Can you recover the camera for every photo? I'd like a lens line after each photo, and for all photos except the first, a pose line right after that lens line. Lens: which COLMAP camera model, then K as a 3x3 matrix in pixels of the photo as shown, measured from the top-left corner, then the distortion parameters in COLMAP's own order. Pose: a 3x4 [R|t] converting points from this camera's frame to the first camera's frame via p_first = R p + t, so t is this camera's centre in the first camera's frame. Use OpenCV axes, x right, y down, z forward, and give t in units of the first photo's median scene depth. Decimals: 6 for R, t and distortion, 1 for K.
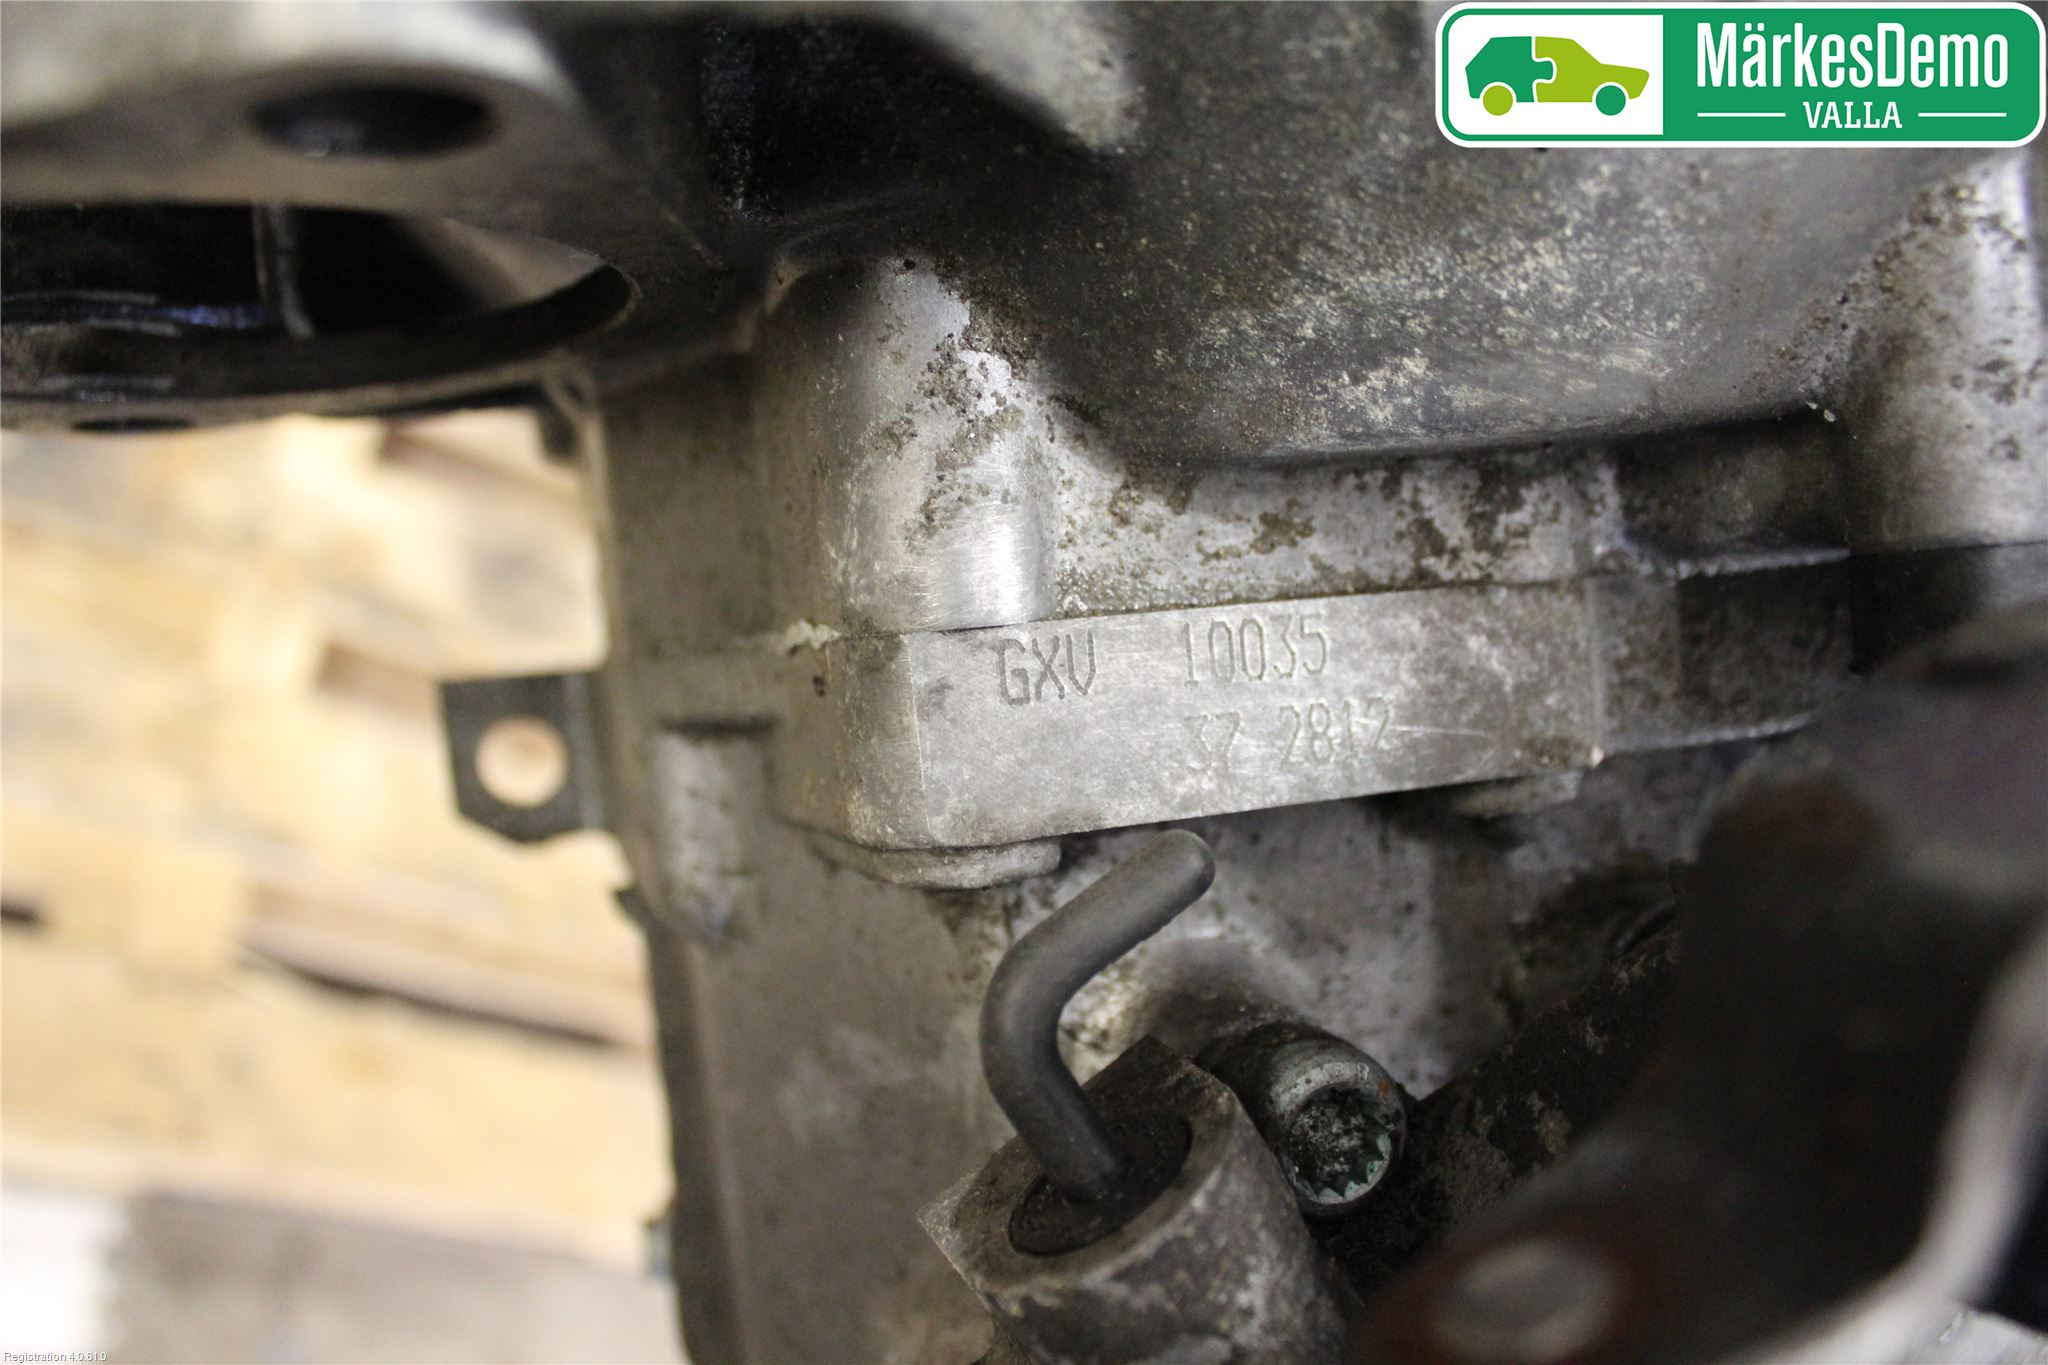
lens RADIAL K [[1588.5, 0, 1024.0], [0, 1588.5, 682.5], [0, 0, 1]] dist [-0.168701, 0.083969]
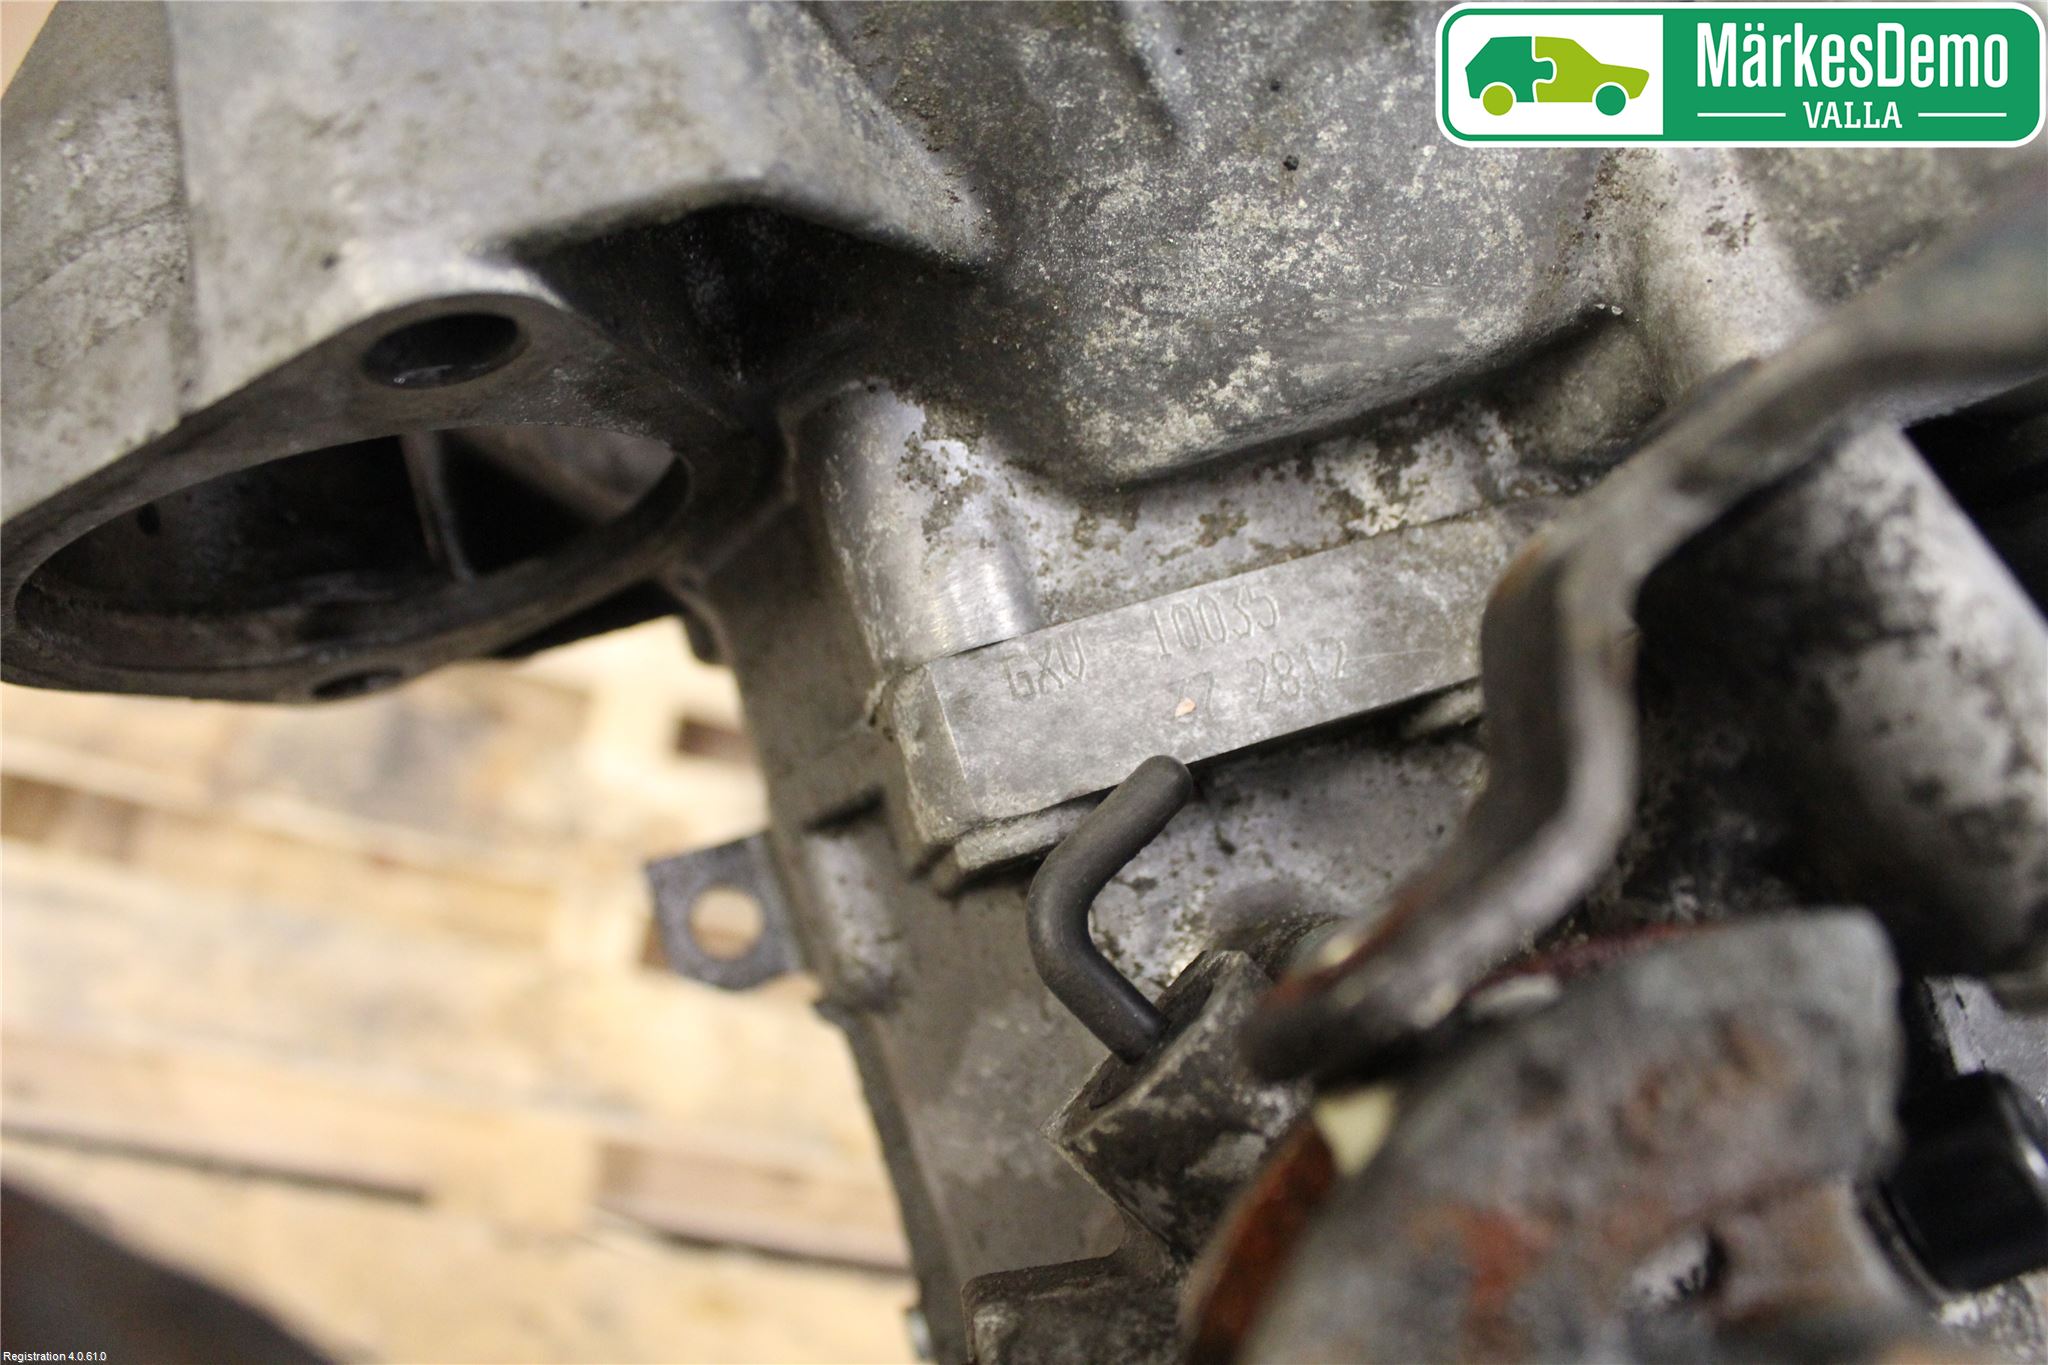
lens RADIAL K [[1588.5, 0, 1024.0], [0, 1588.5, 682.5], [0, 0, 1]] dist [-0.168701, 0.083969]
pose [[0.964304, -0.227995, -0.134667, 0.159985], [0.207009, 0.966219, -0.153521, 0.186462], [0.165120, 0.120163, 0.978926, -0.224534]]
